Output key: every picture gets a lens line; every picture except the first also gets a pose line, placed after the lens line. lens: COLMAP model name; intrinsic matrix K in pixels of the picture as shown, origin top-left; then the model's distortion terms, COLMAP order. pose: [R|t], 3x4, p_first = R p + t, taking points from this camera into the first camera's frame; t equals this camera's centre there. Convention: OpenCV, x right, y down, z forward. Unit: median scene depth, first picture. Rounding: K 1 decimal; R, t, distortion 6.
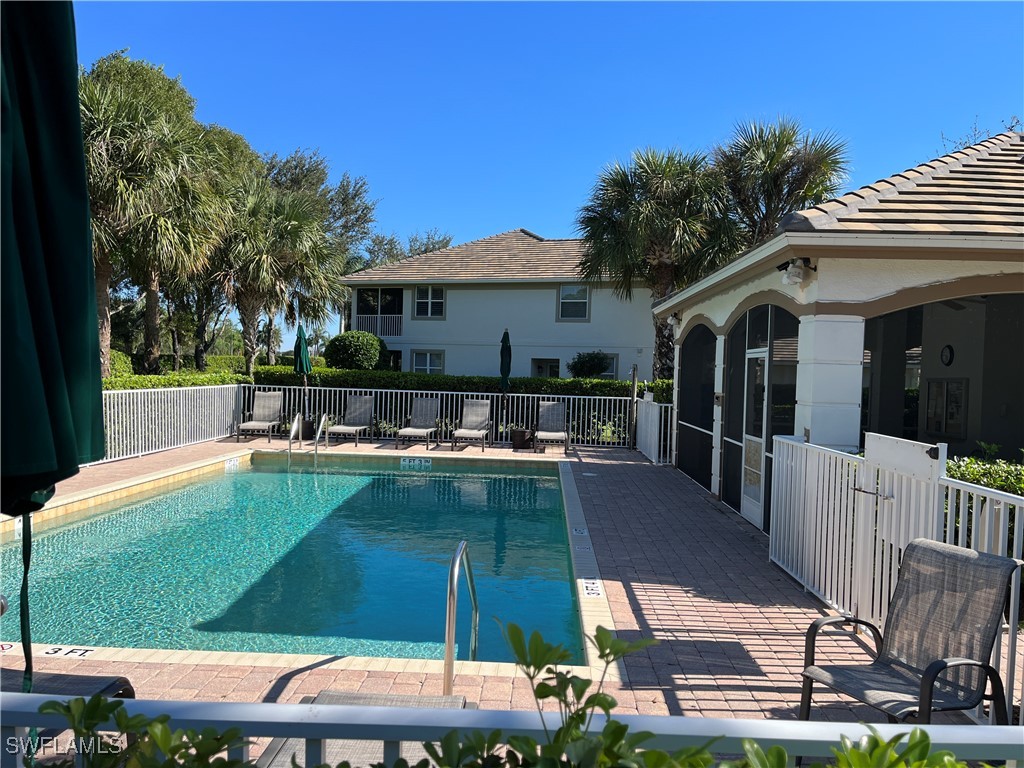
lens RADIAL K [[781.4, 0, 512.0], [0, 781.4, 384.0], [0, 0, 1]] dist [0.041067, -0.009341]
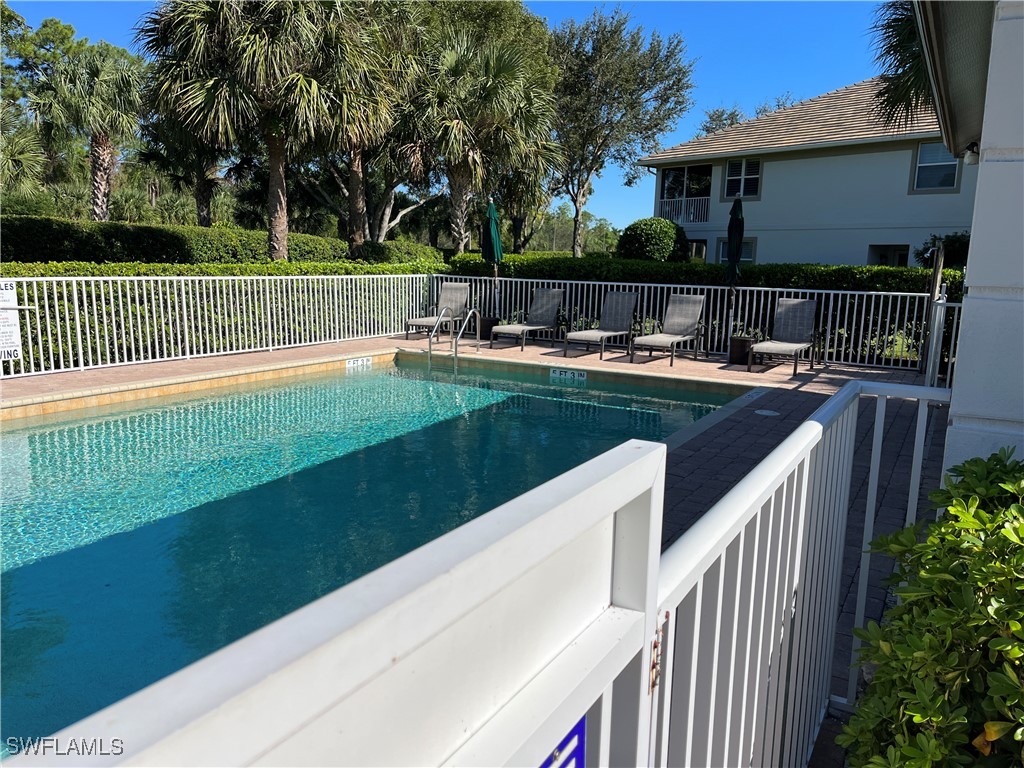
lens RADIAL K [[781.4, 0, 512.0], [0, 781.4, 384.0], [0, 0, 1]] dist [0.041067, -0.009341]
pose [[0.883129, 0.065229, -0.464573, 0.153437], [-0.005682, 0.991701, 0.128439, 0.009319], [0.469095, -0.110789, 0.876171, 0.257982]]
